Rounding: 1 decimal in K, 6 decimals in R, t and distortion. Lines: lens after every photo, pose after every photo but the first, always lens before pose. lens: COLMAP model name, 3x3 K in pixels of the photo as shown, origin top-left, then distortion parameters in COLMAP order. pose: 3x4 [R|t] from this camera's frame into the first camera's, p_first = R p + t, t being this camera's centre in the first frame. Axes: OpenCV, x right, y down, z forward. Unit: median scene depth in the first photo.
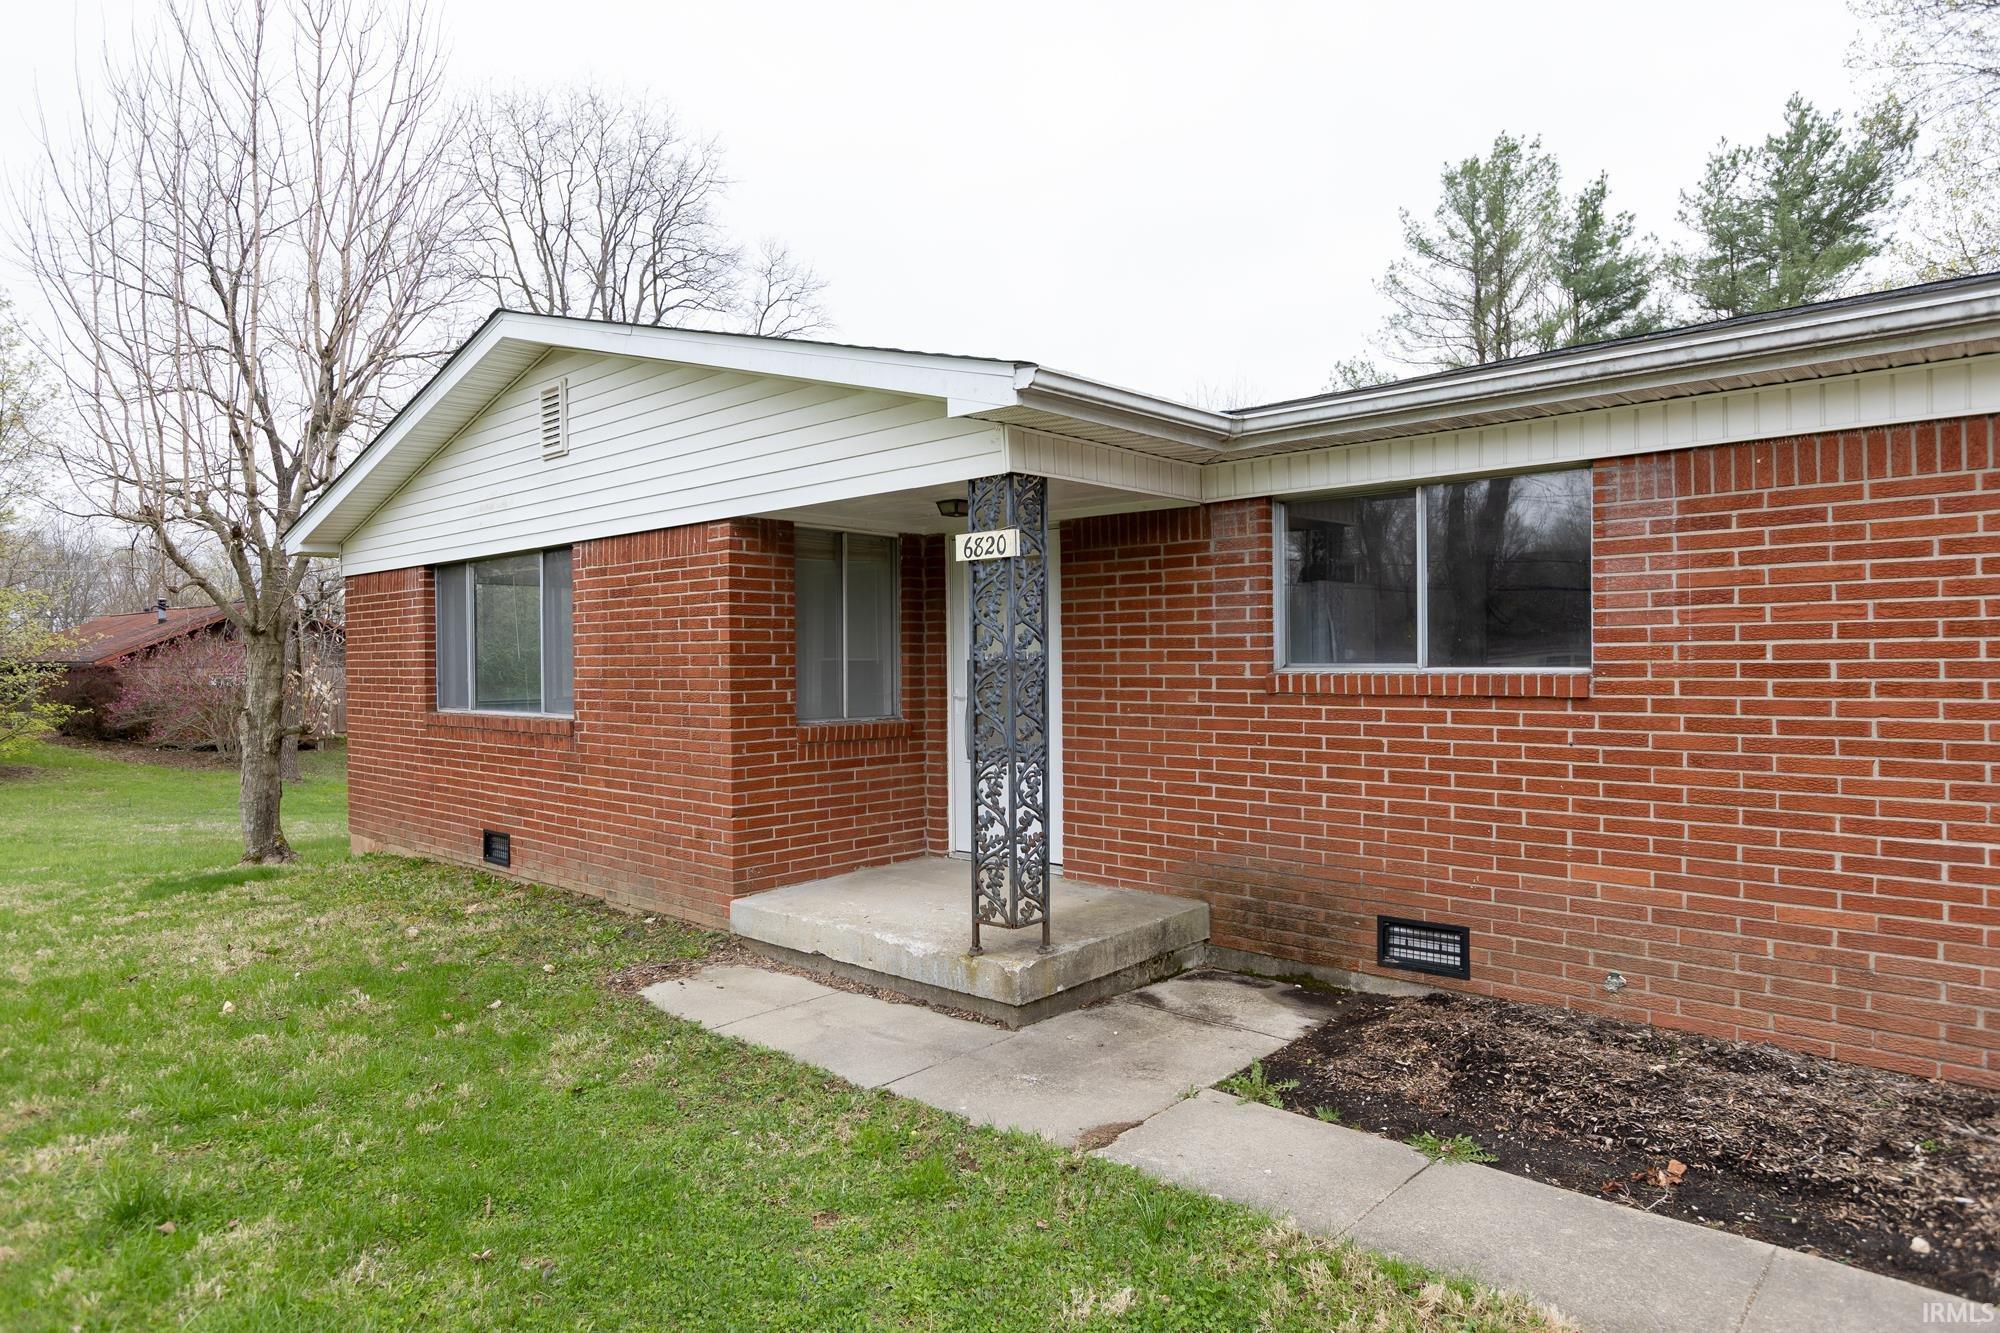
lens RADIAL K [[1169.8, 0, 997.9], [0, 1169.8, 669.2], [0, 0, 1]] dist [0.007320, 0.000453]
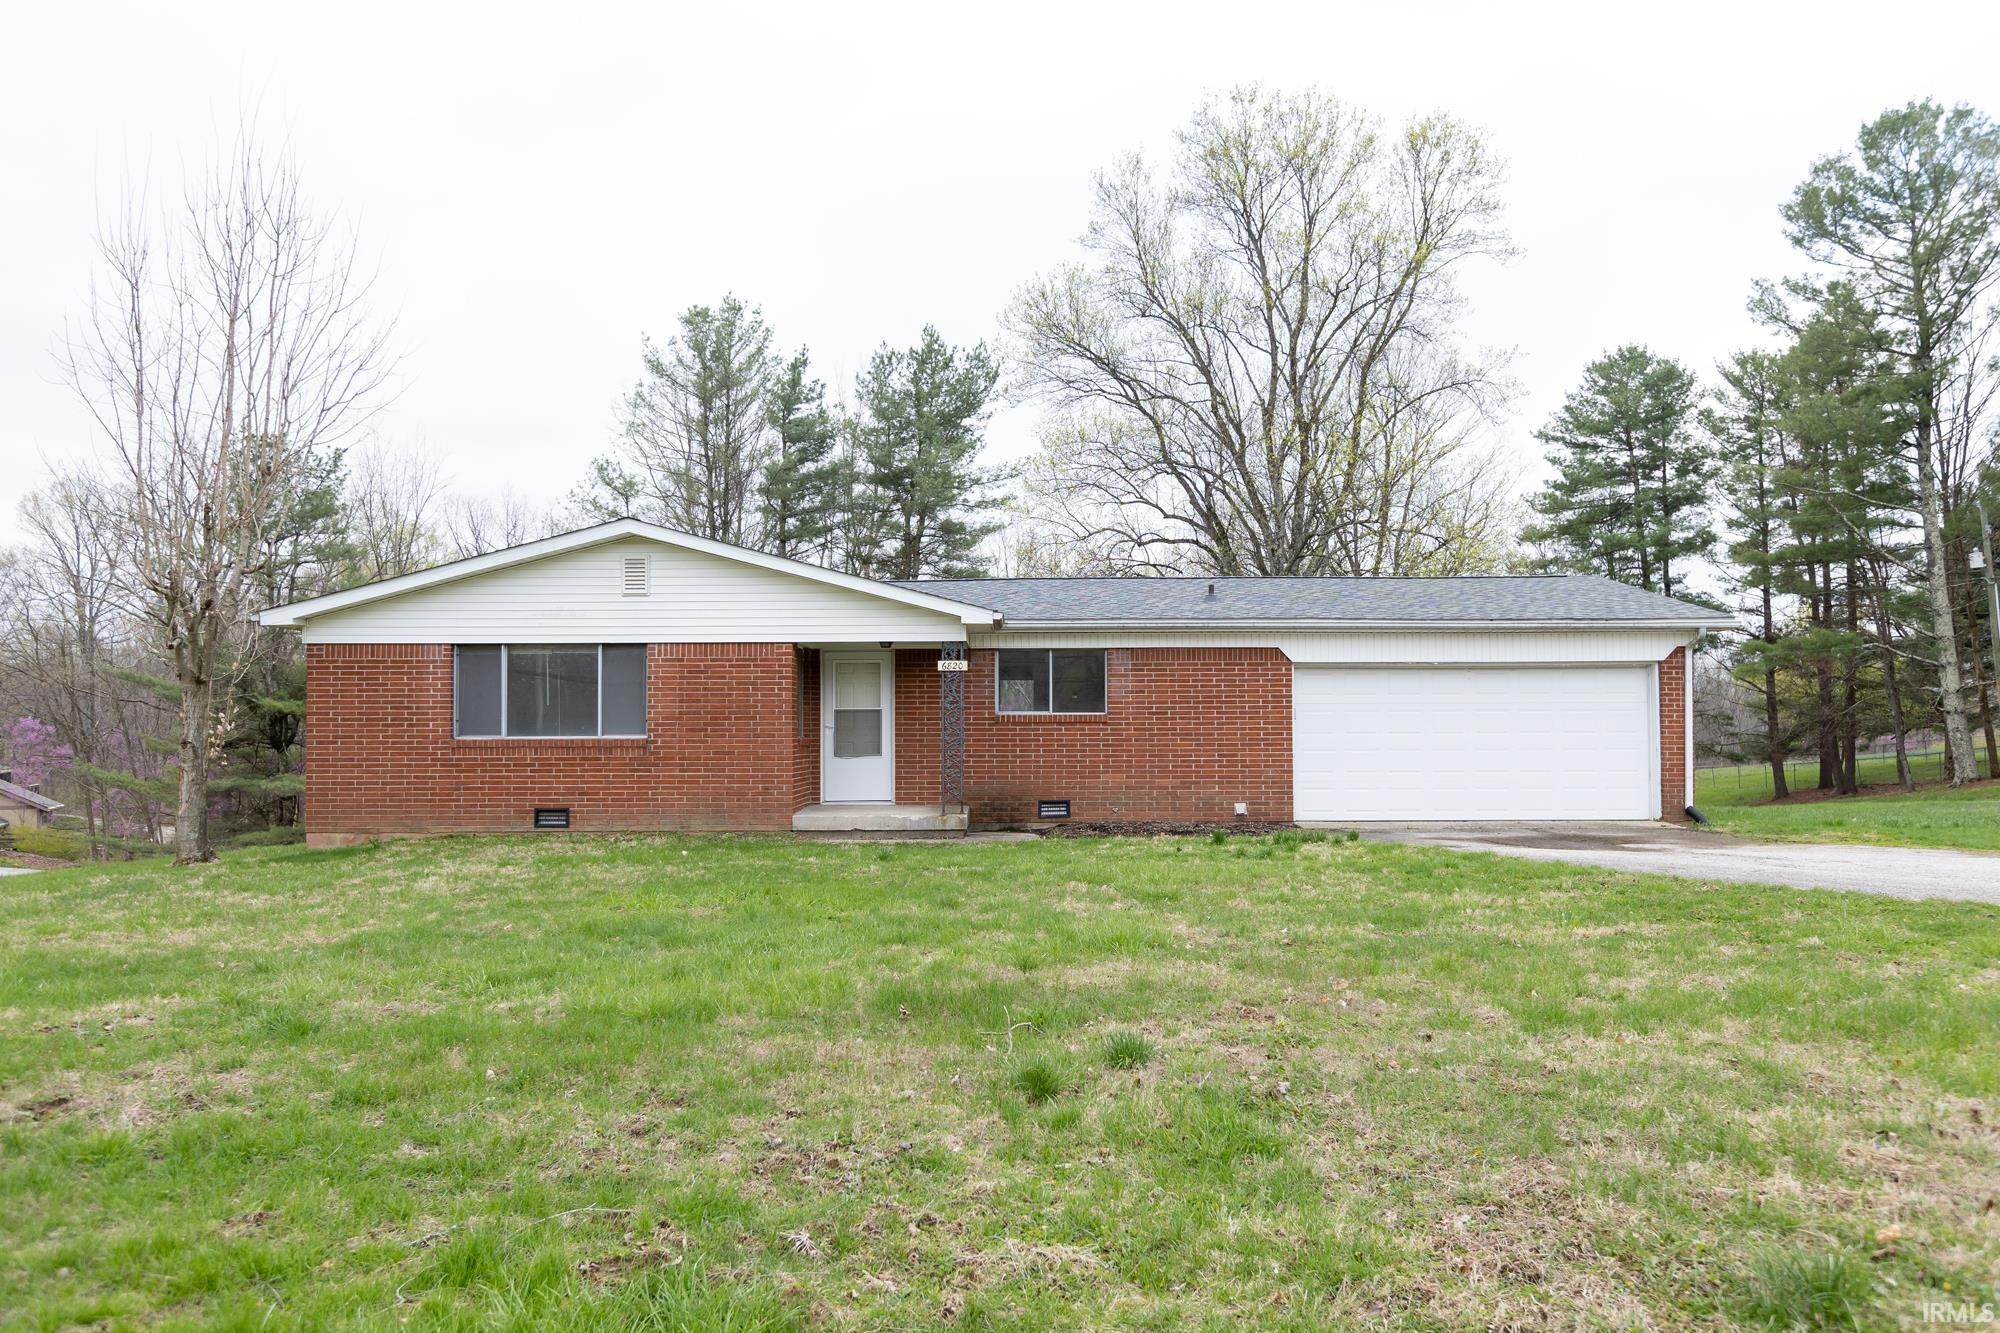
lens RADIAL K [[1388.0, 0, 1000.4], [0, 1388.0, 670.4], [0, 0, 1]] dist [-0.003364, -0.000195]
pose [[0.736523, 0.037666, 0.675363, -0.345173], [0.002430, 0.998295, -0.058326, 0.015801], [-0.676408, 0.044599, 0.735176, -0.241943]]
